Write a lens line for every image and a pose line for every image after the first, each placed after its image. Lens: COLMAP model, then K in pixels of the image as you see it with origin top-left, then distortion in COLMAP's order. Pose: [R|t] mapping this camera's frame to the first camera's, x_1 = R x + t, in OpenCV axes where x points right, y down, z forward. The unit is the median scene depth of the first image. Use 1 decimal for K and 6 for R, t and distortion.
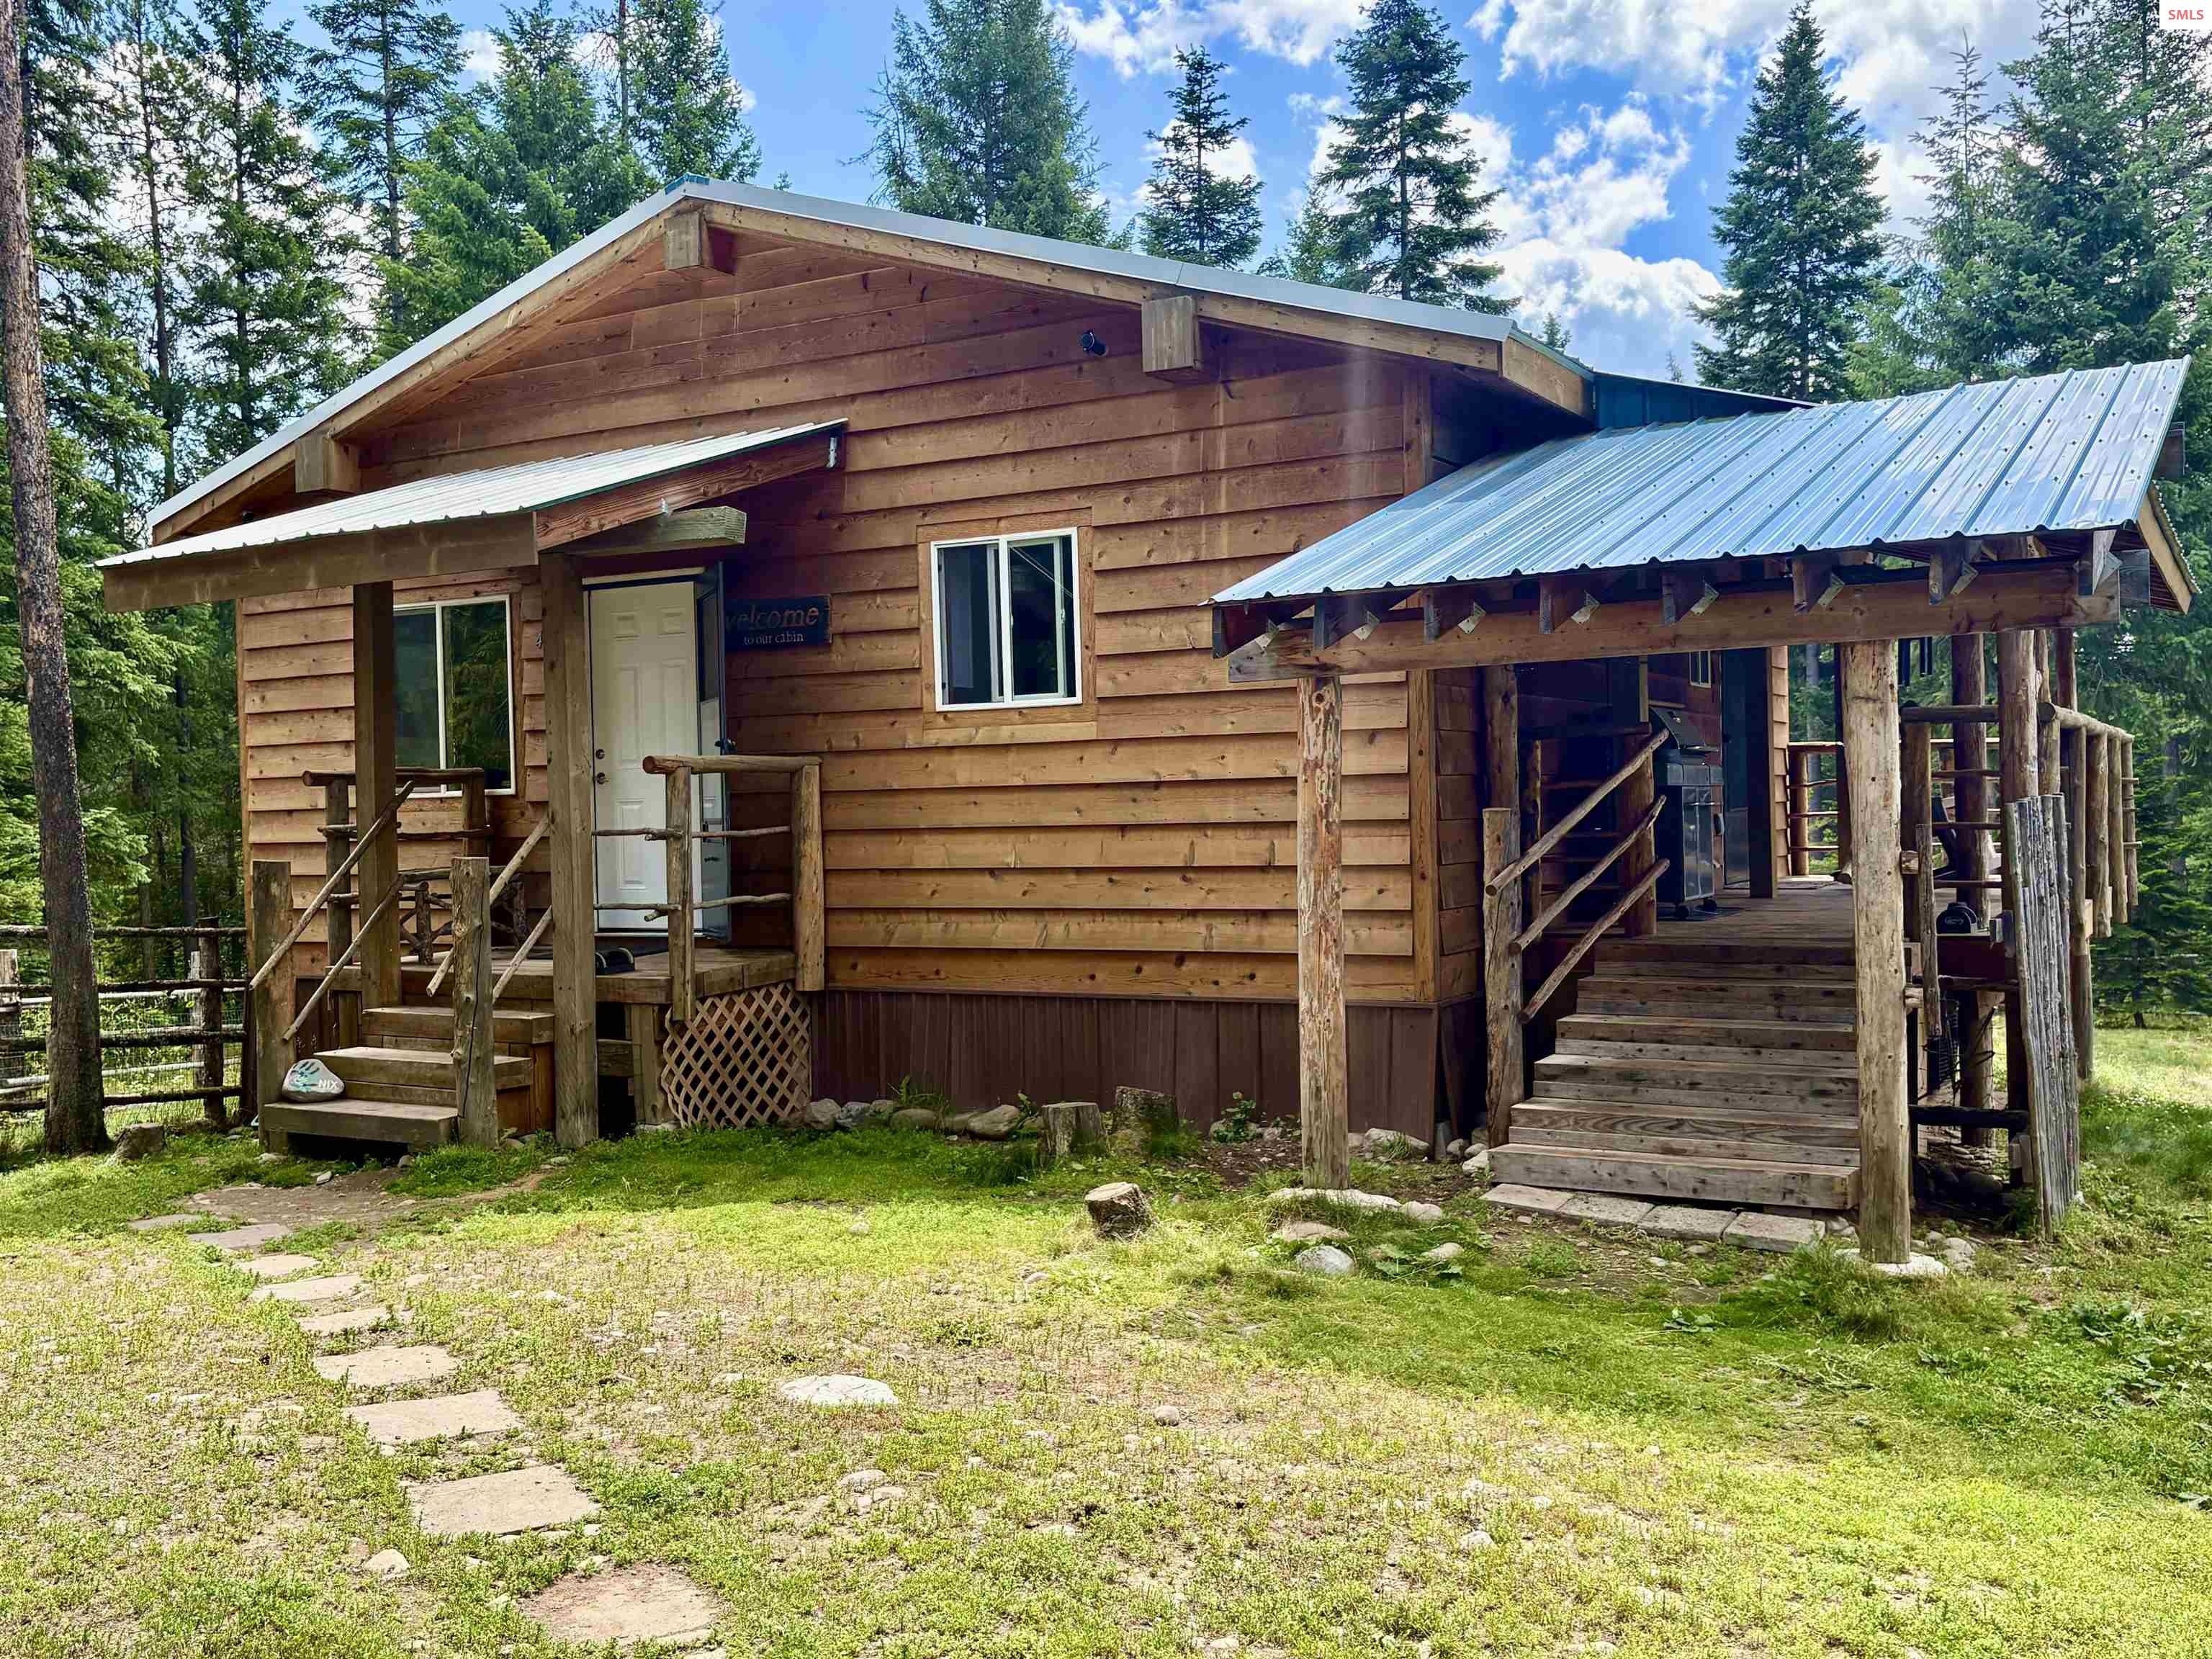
lens RADIAL K [[2073.1, 0, 1106.0], [0, 2073.1, 829.5], [0, 0, 1]] dist [0.079913, -0.138357]
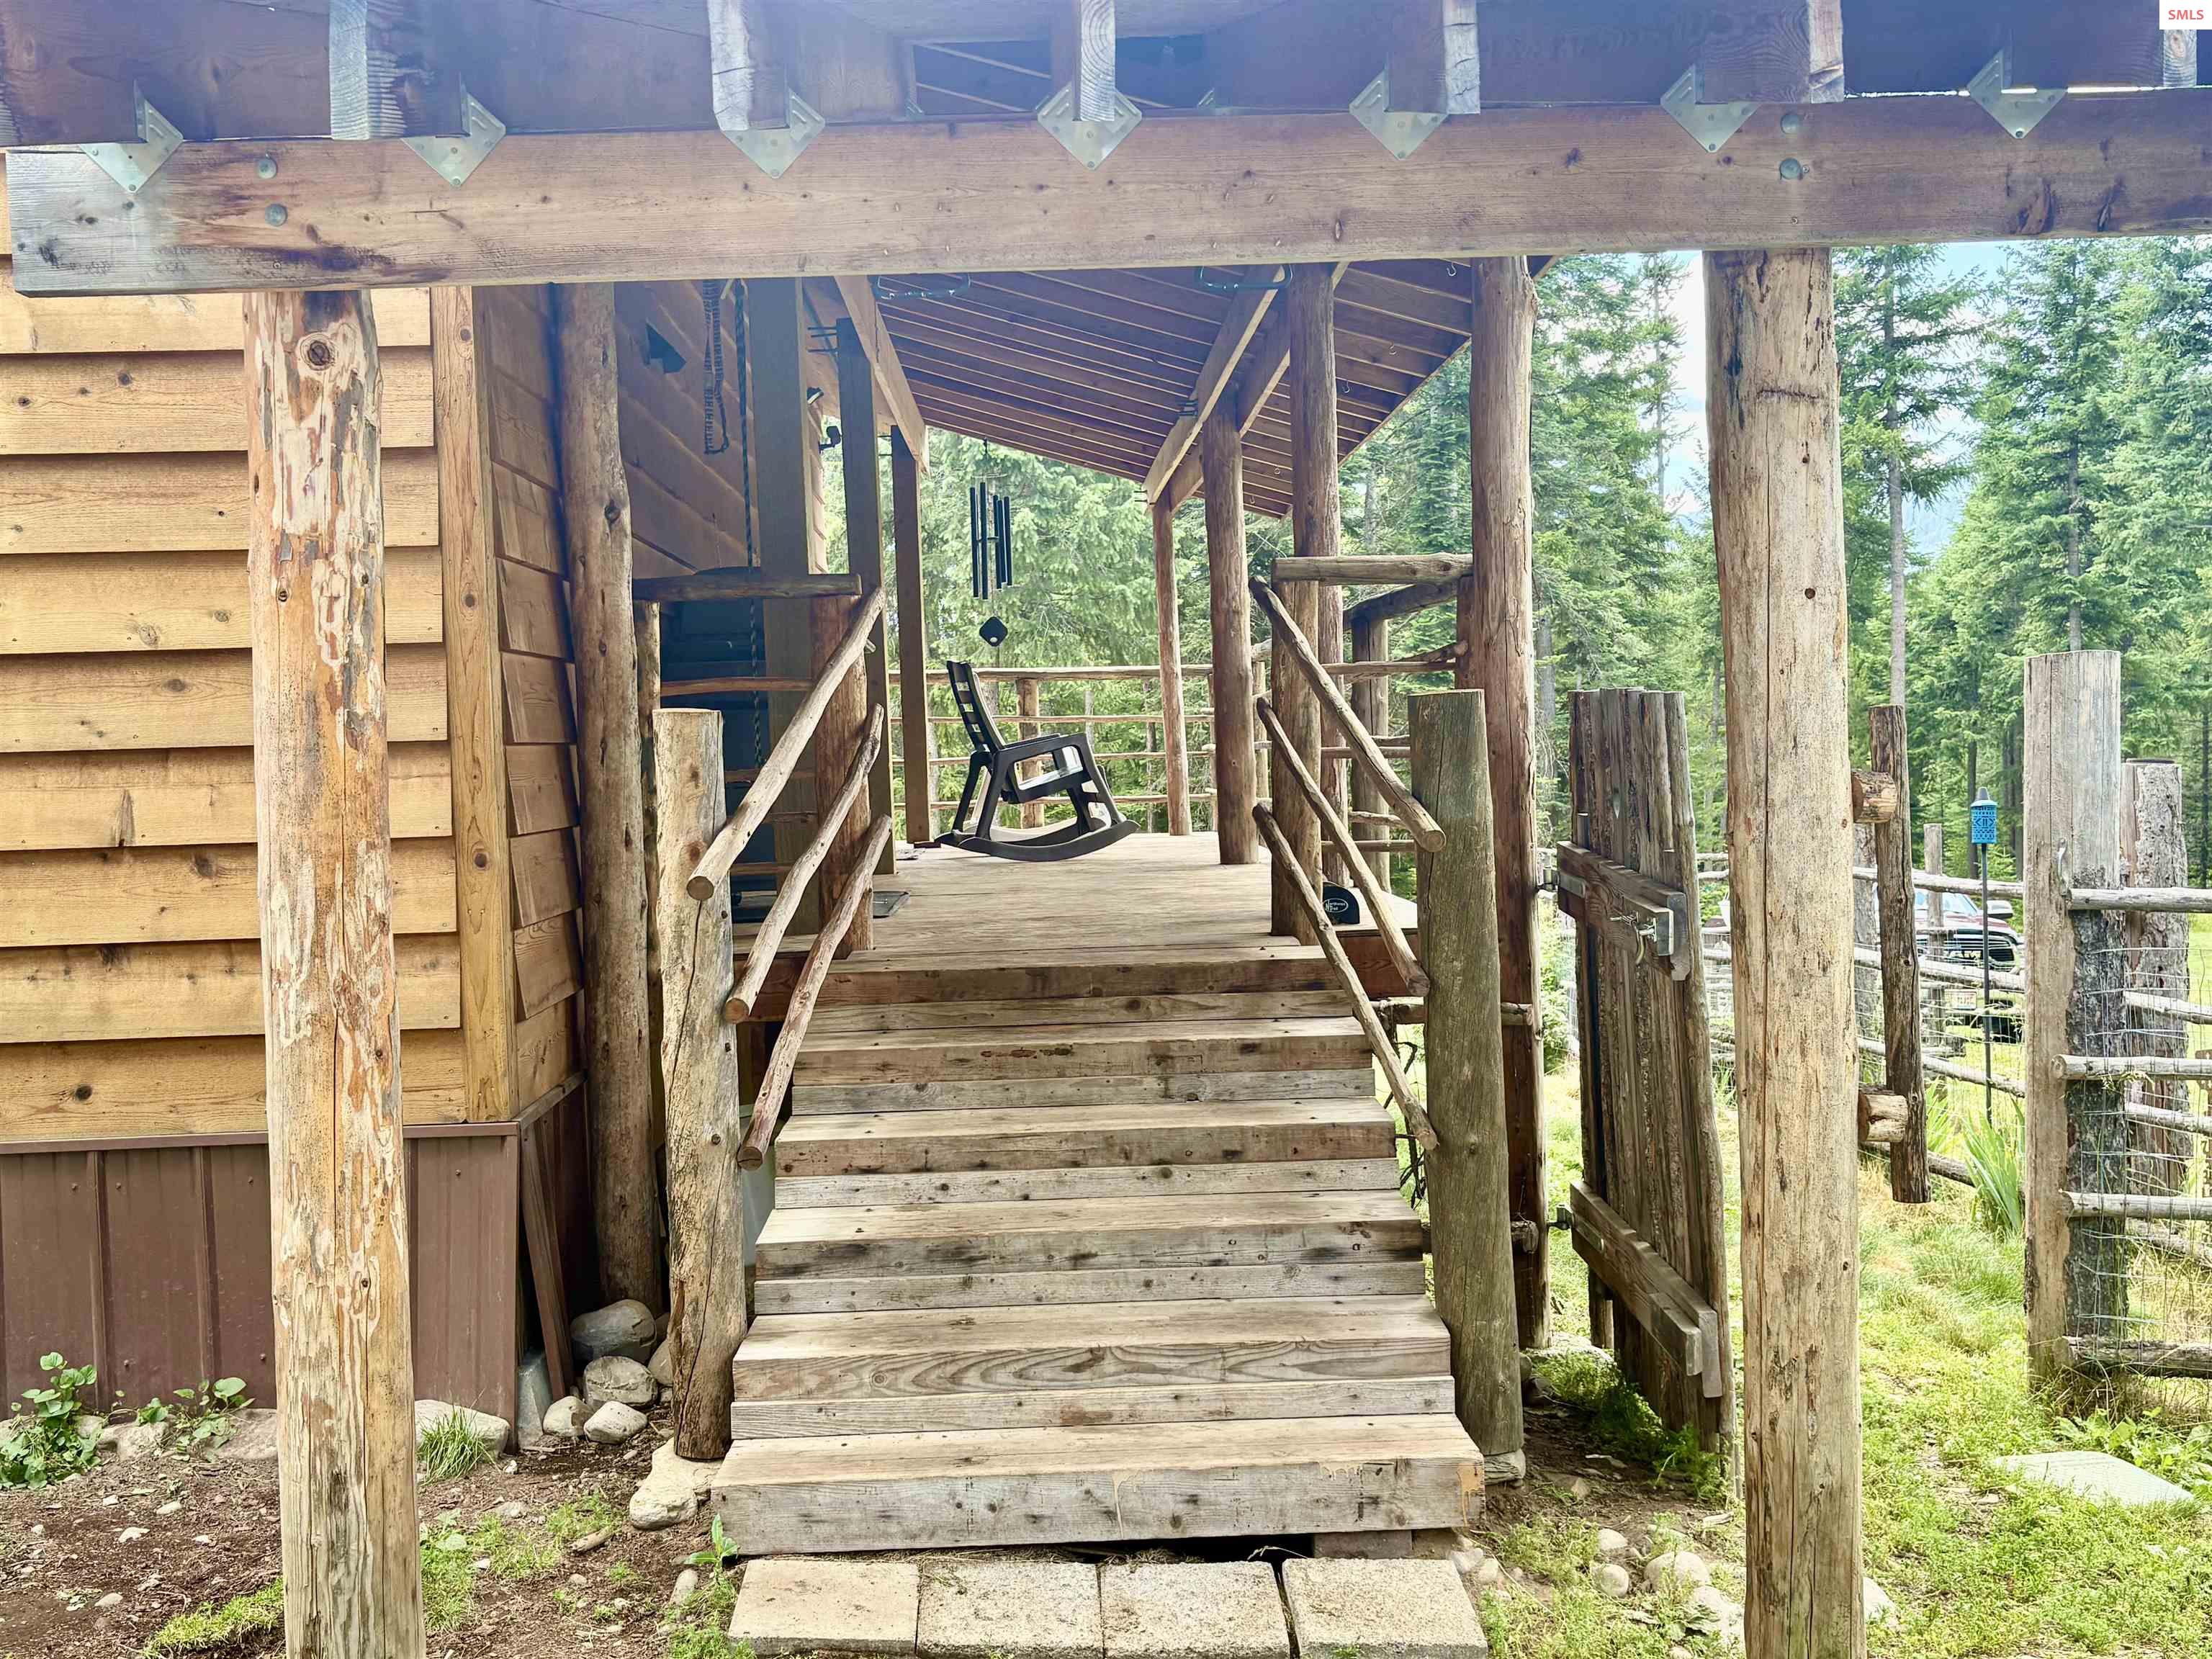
lens RADIAL K [[2073.1, 0, 1106.0], [0, 2073.1, 829.5], [0, 0, 1]] dist [0.079913, -0.138357]
pose [[0.854449, -0.023367, 0.519010, 0.028812], [0.015443, 0.999689, 0.019584, 0.009103], [-0.519306, -0.008719, 0.854544, 0.559772]]
